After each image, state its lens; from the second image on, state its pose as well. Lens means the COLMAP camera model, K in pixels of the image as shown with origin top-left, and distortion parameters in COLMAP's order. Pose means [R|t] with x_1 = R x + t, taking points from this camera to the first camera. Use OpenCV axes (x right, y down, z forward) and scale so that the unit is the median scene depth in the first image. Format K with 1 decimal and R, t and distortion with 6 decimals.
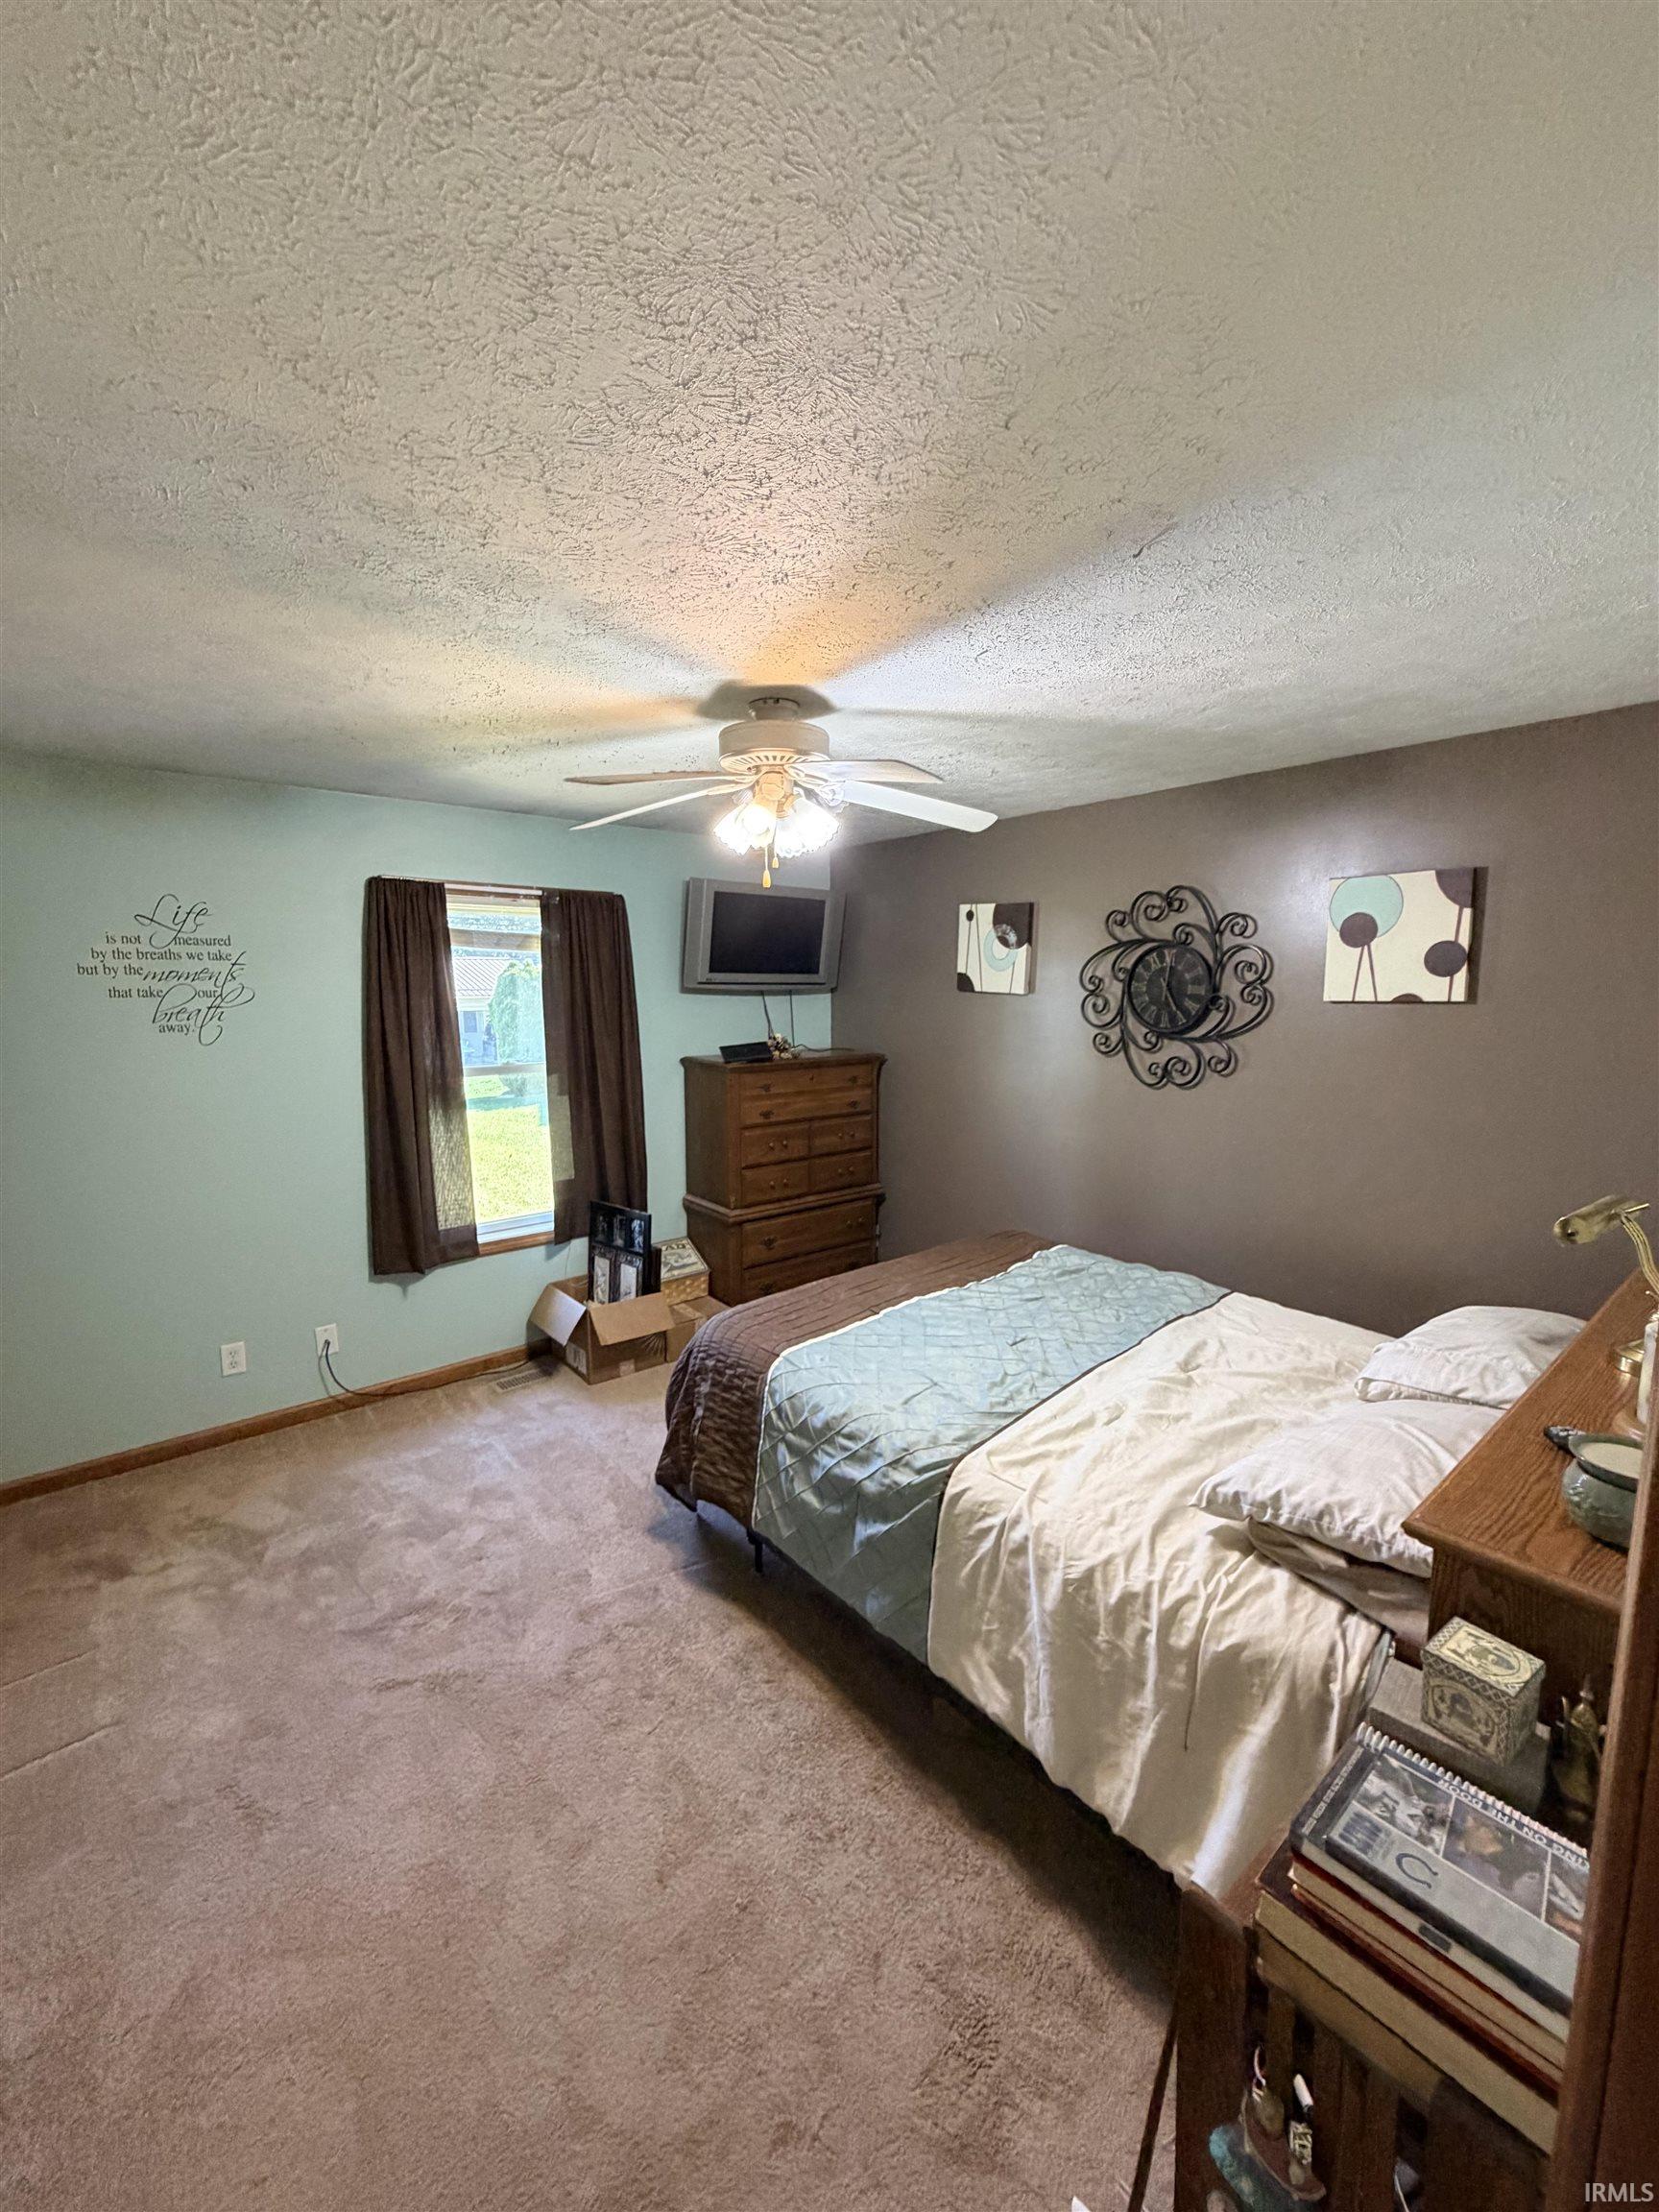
lens RADIAL K [[880.7, 0, 832.3], [0, 880.7, 1102.0], [0, 0, 1]] dist [-0.000584, -0.000335]
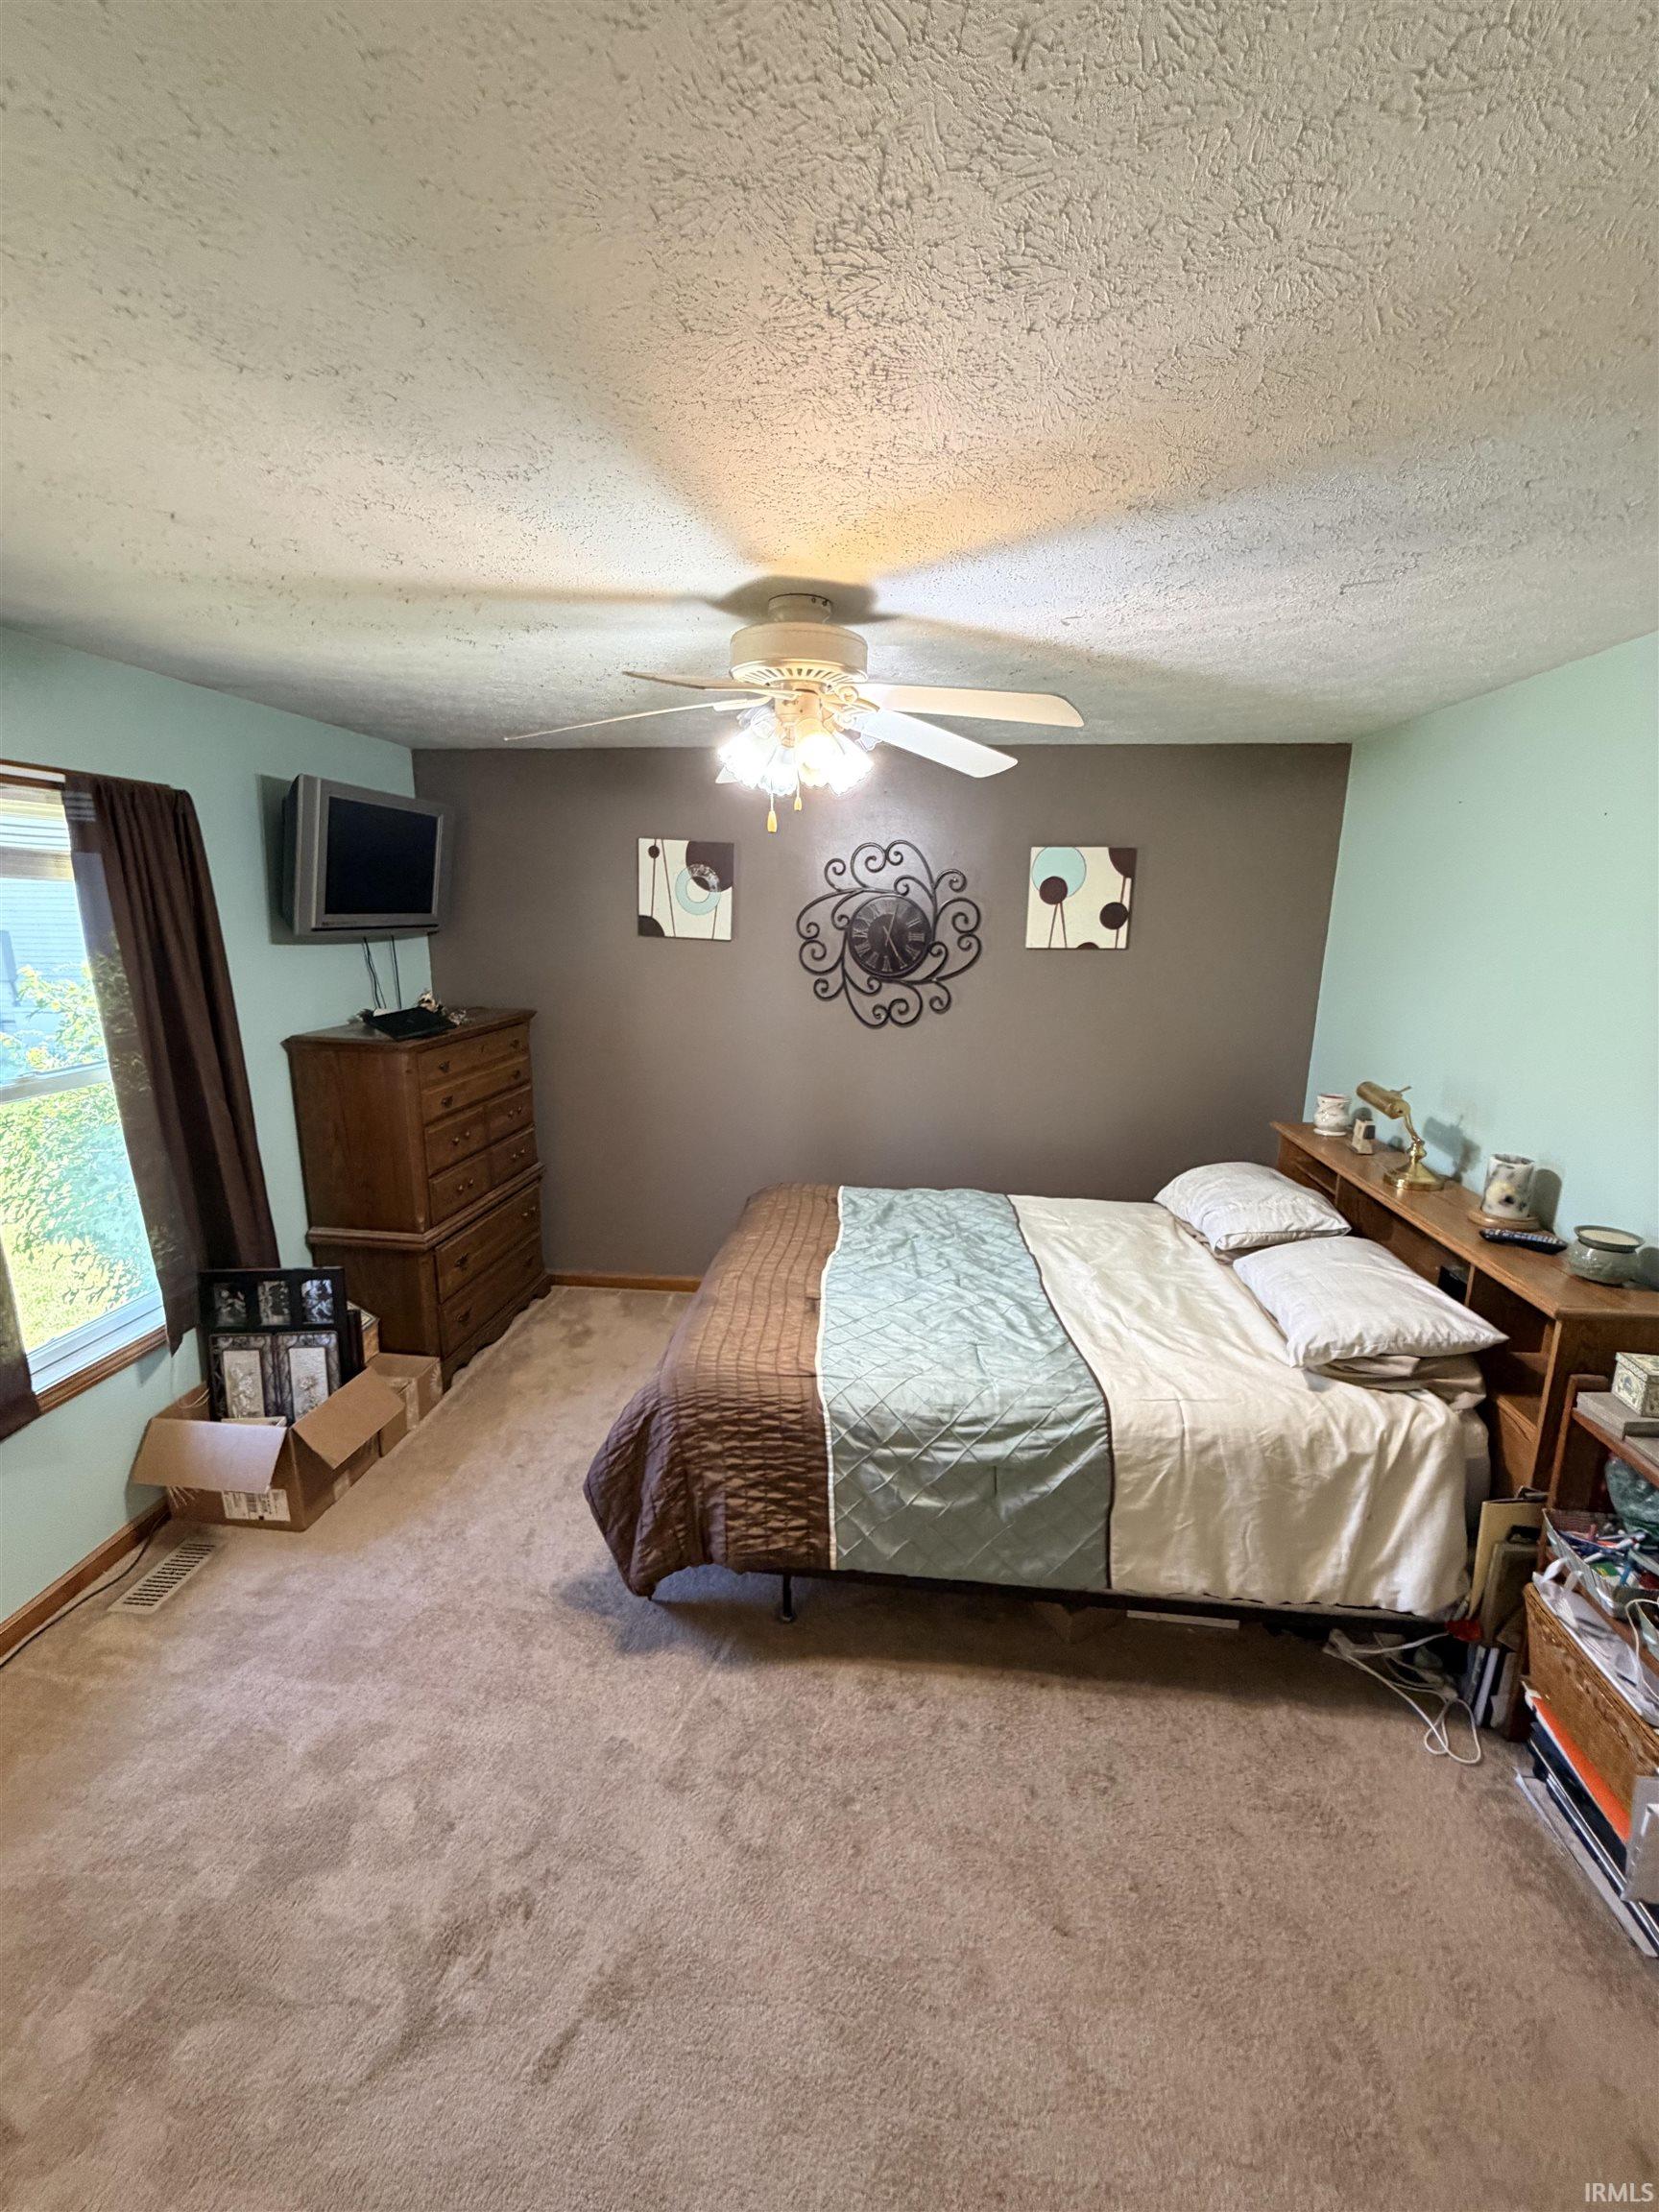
lens RADIAL K [[880.7, 0, 832.3], [0, 880.7, 1102.0], [0, 0, 1]] dist [-0.000584, -0.000335]
pose [[0.716498, -0.143127, 0.682749, -0.428677], [0.080764, 0.989164, 0.122607, -0.063259], [-0.692899, -0.032706, 0.720293, 0.252157]]
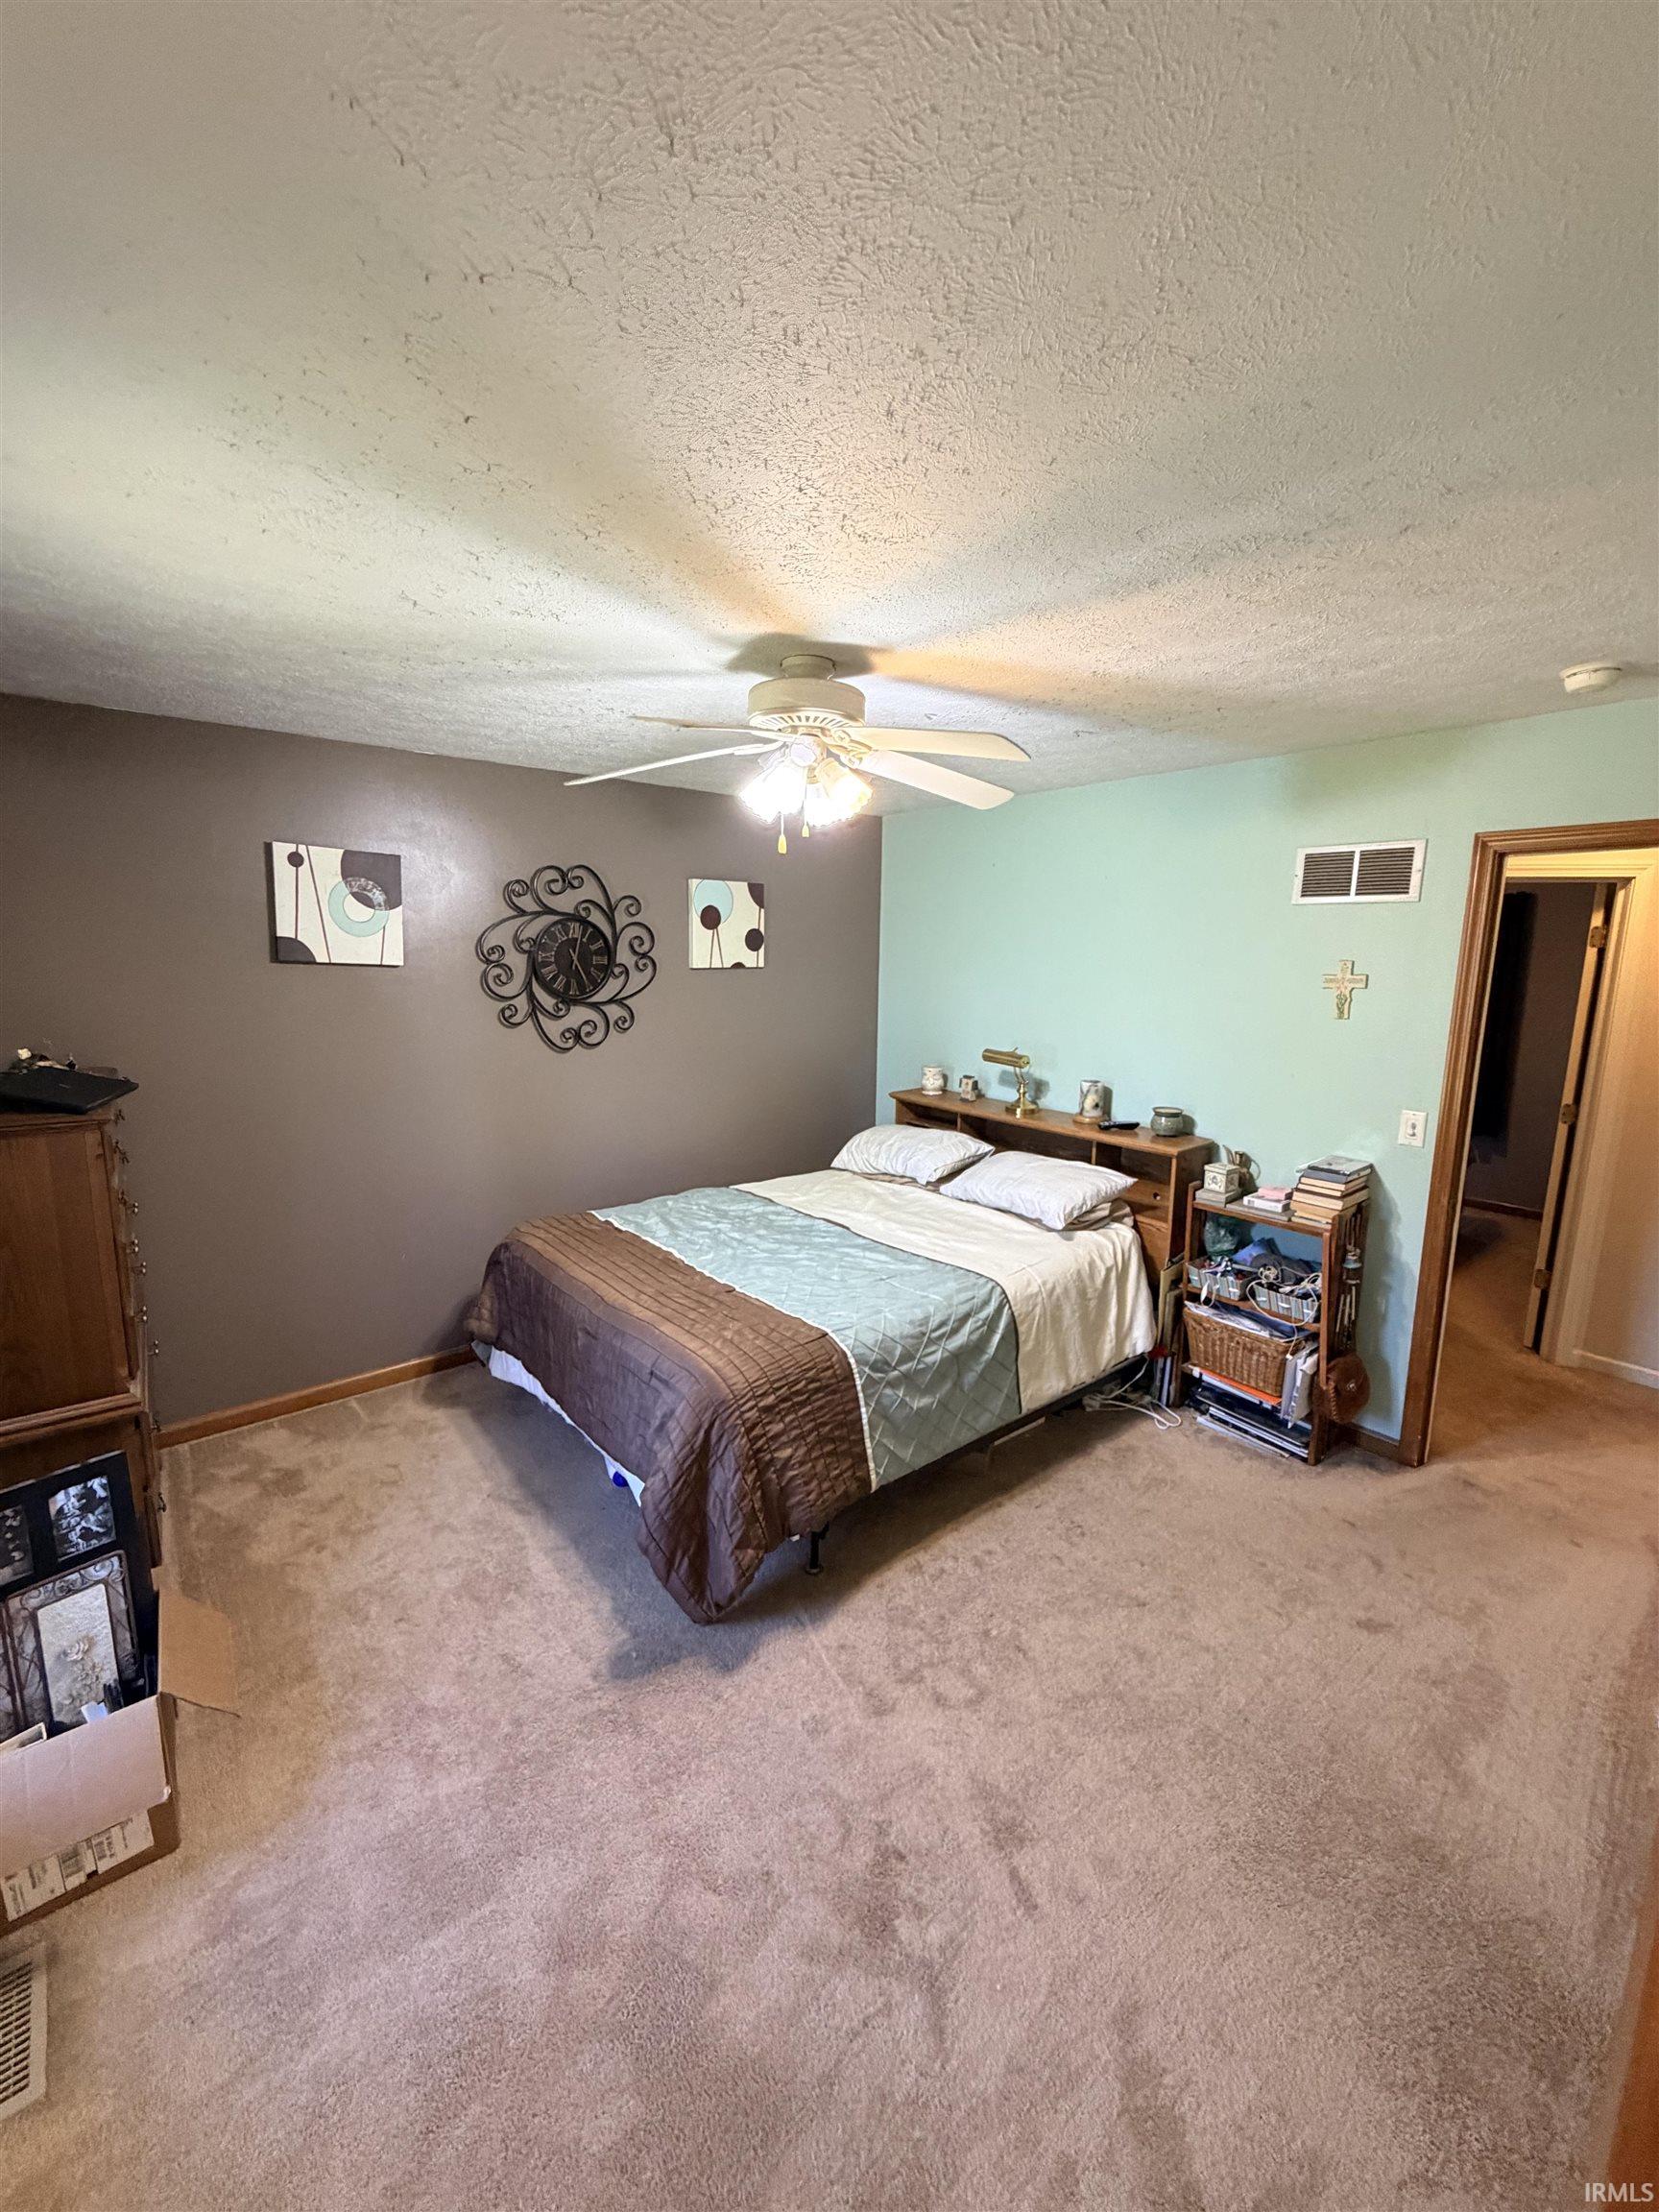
lens RADIAL K [[880.7, 0, 832.3], [0, 880.7, 1102.0], [0, 0, 1]] dist [-0.000584, -0.000335]
pose [[0.011855, -0.167013, 0.985883, -0.699971], [0.122795, 0.978733, 0.164325, -0.092733], [-0.992361, 0.119113, 0.032111, 0.651374]]
